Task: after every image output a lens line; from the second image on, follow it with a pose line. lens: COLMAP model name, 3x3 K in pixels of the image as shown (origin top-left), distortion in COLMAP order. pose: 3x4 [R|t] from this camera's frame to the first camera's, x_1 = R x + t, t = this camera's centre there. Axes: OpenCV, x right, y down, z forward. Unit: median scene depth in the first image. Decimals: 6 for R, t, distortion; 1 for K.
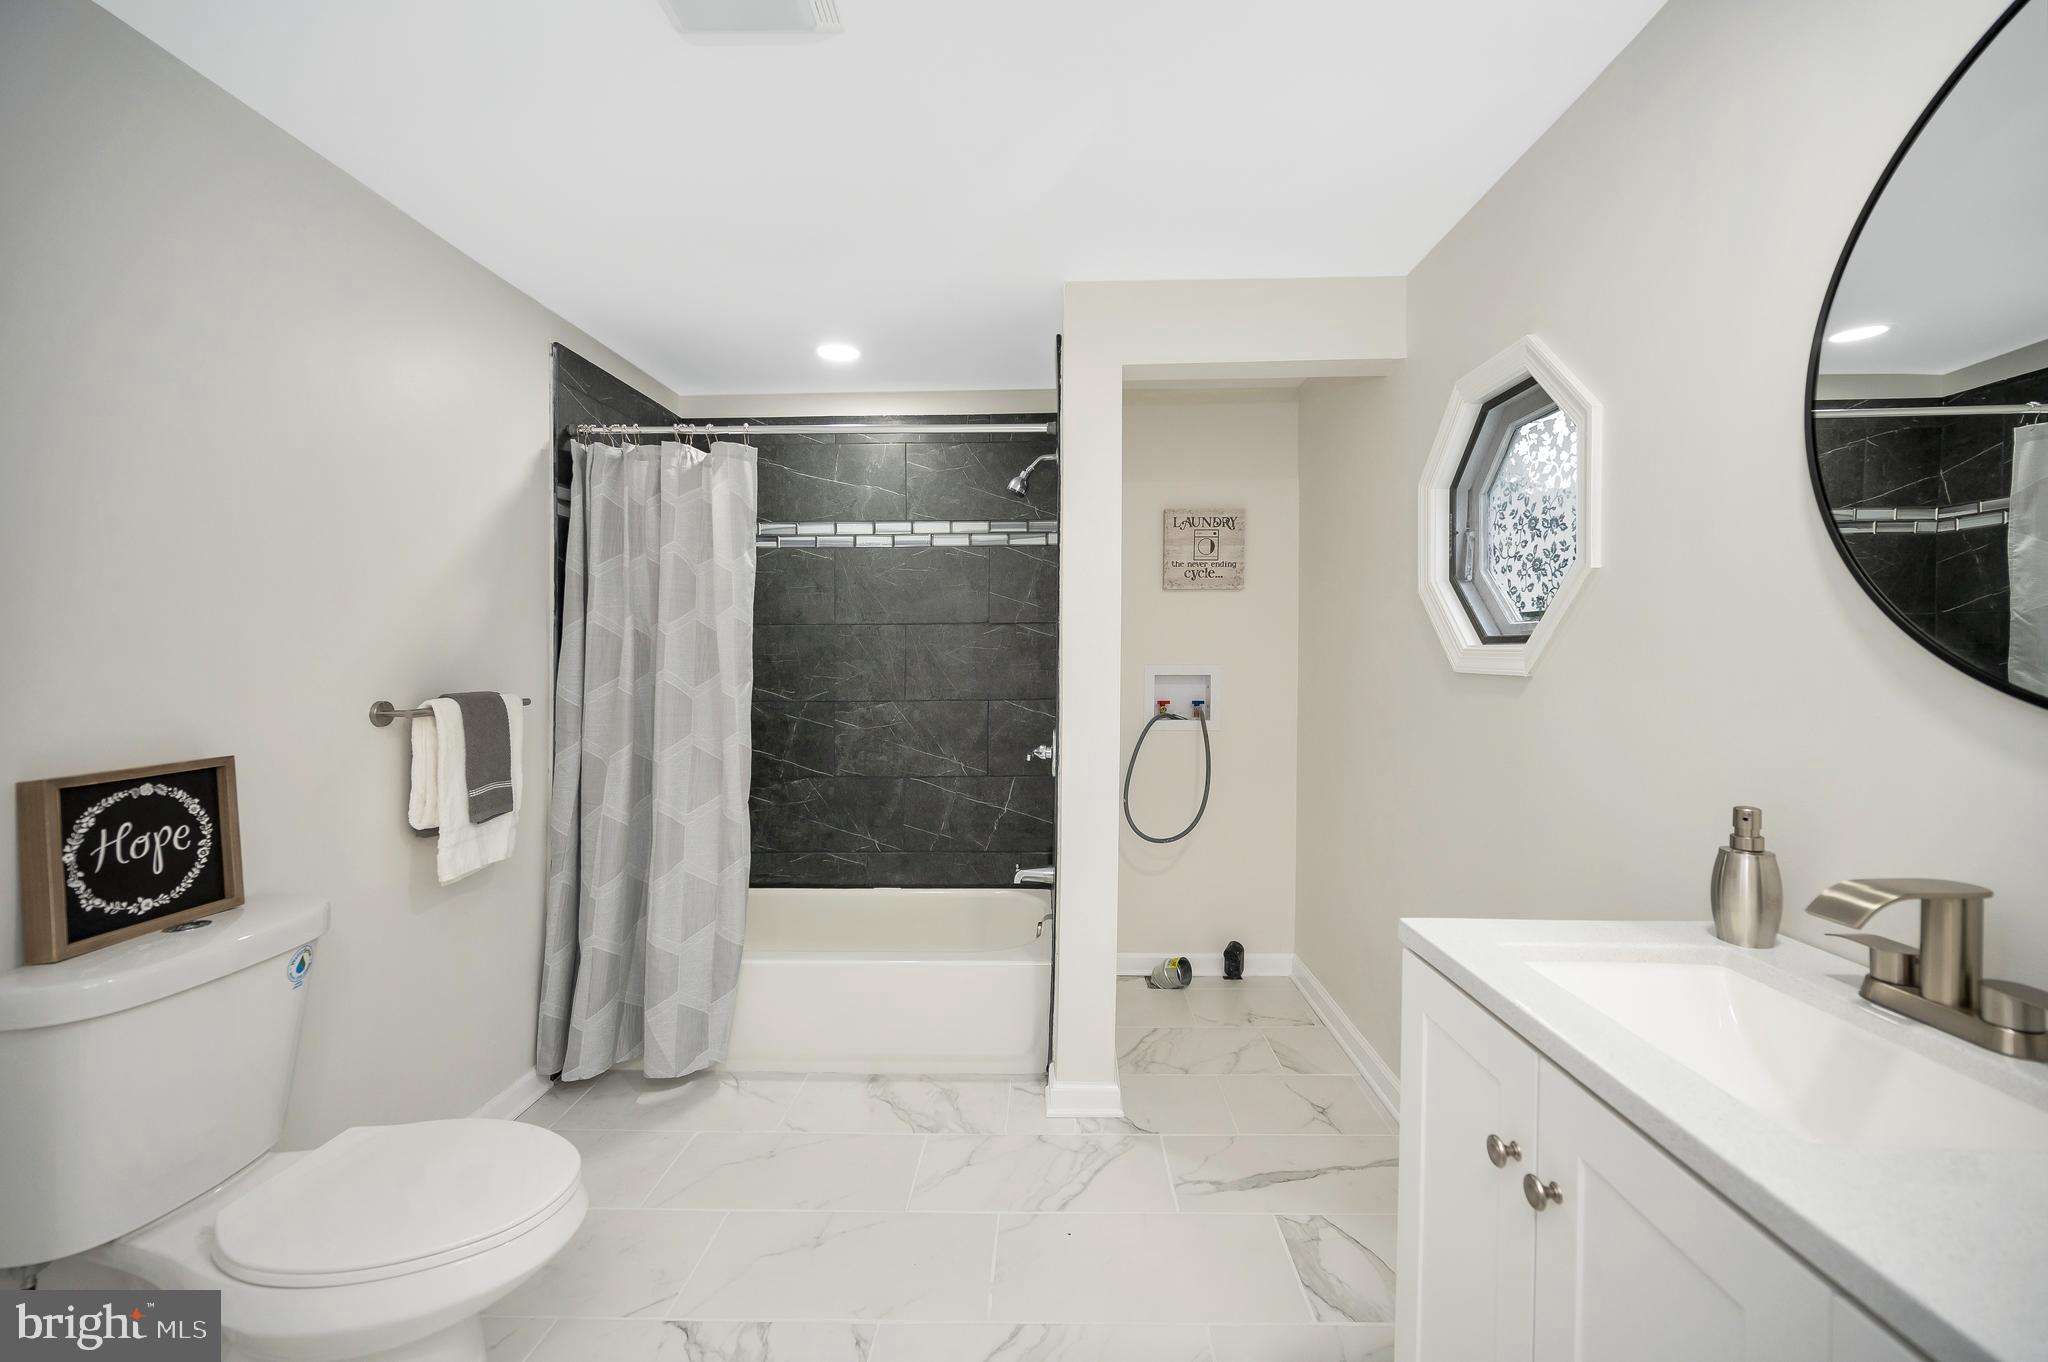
lens RADIAL K [[817.8, 0, 1033.9], [0, 817.8, 655.0], [0, 0, 1]] dist [-0.000580, -0.000329]
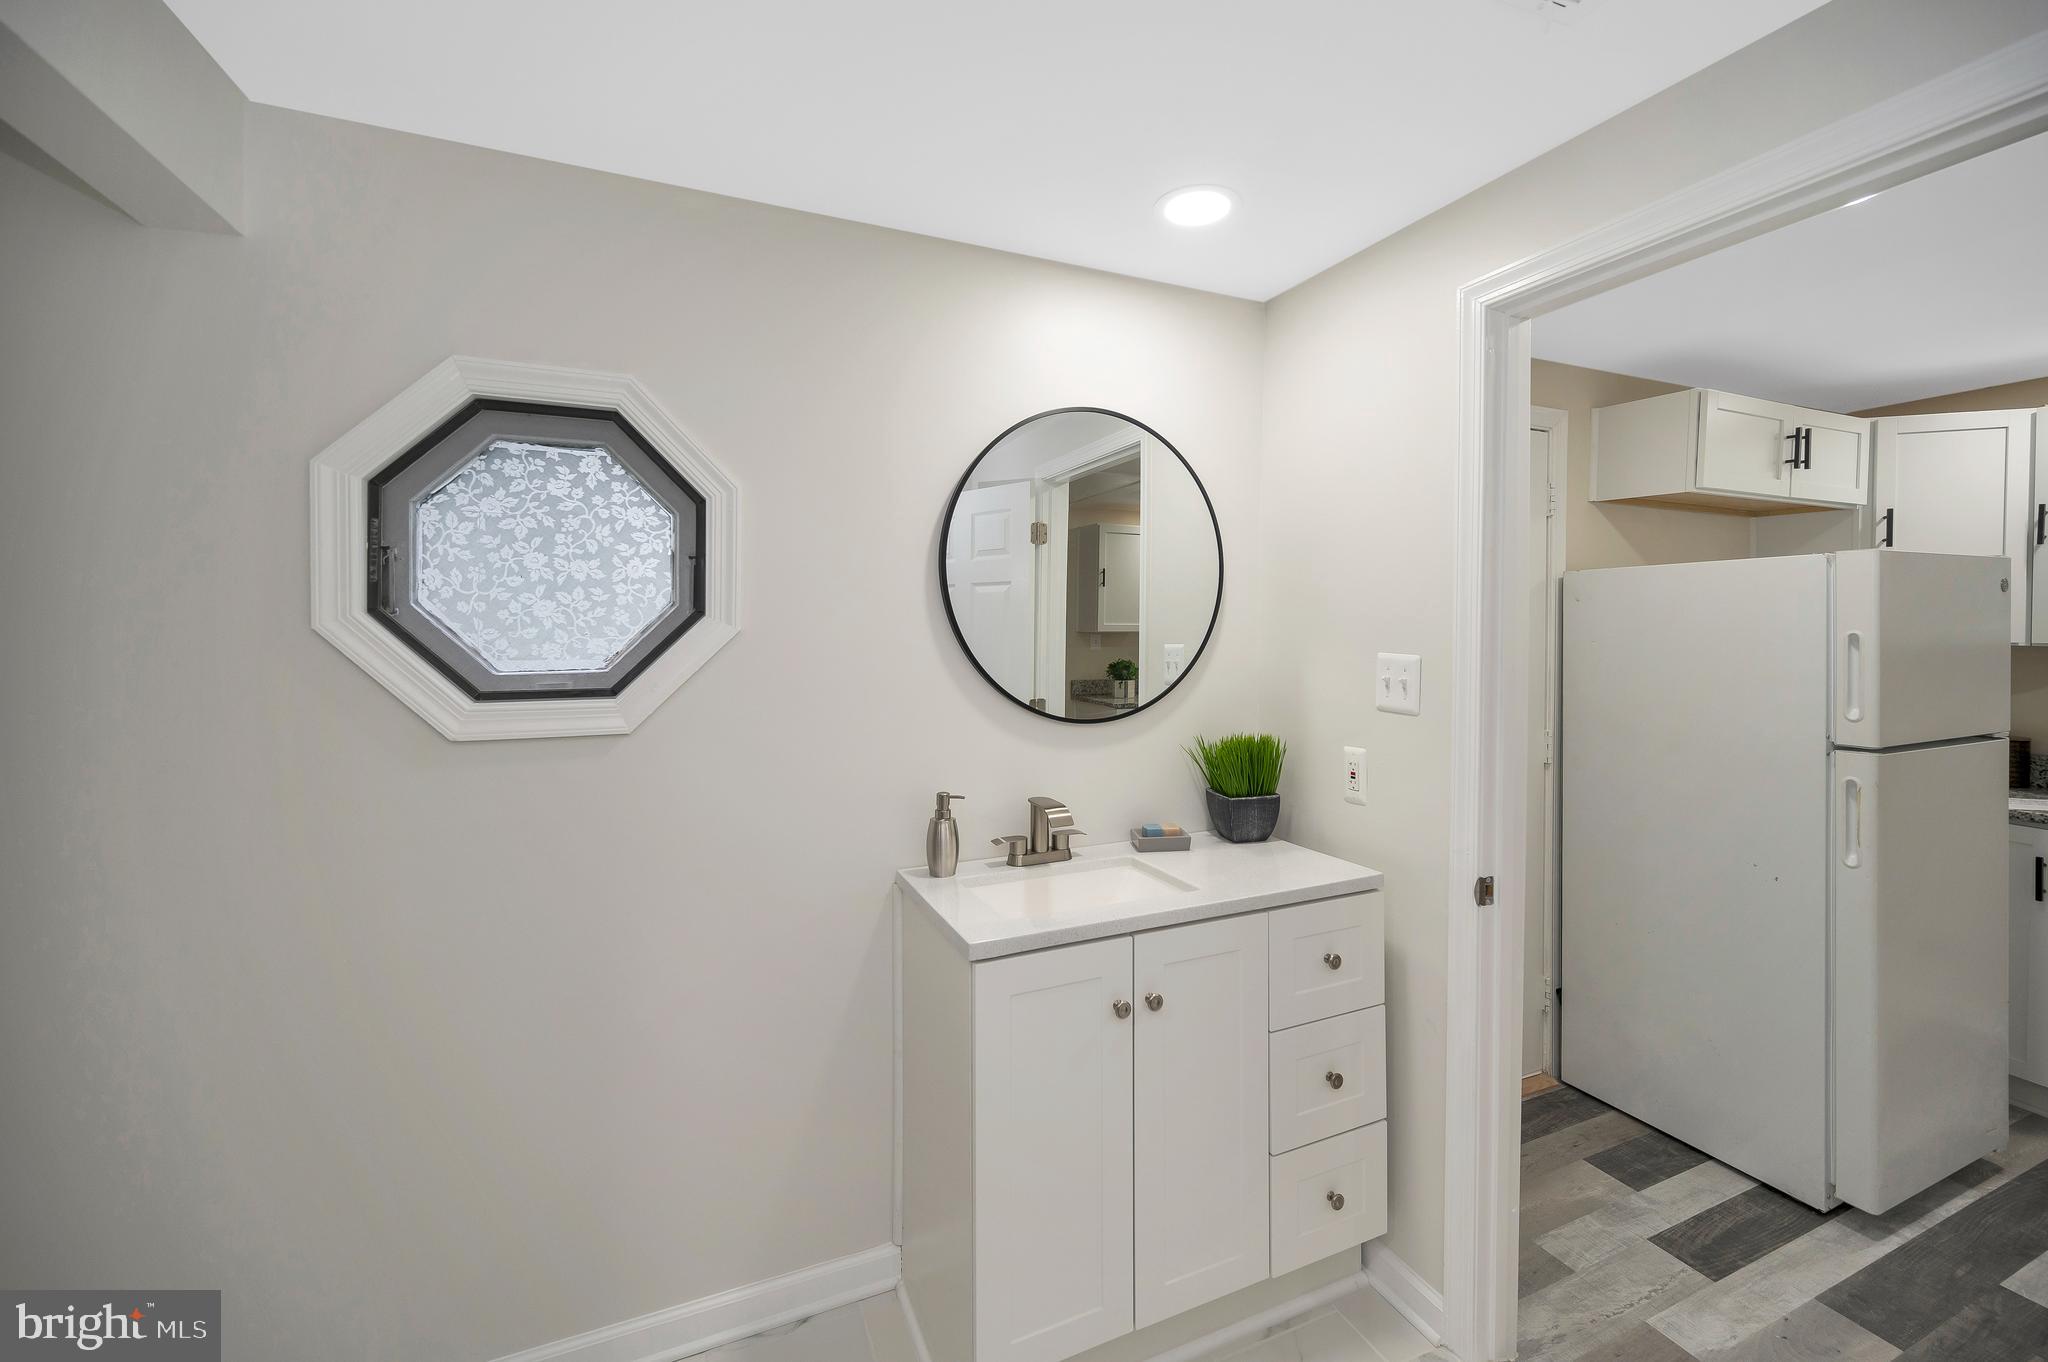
lens RADIAL K [[817.8, 0, 1033.9], [0, 817.8, 655.0], [0, 0, 1]] dist [-0.000580, -0.000329]
pose [[-0.420186, -0.019212, 0.907235, -0.429268], [0.008010, 0.999658, 0.024880, -0.080814], [-0.907403, 0.017721, -0.419888, 0.921255]]
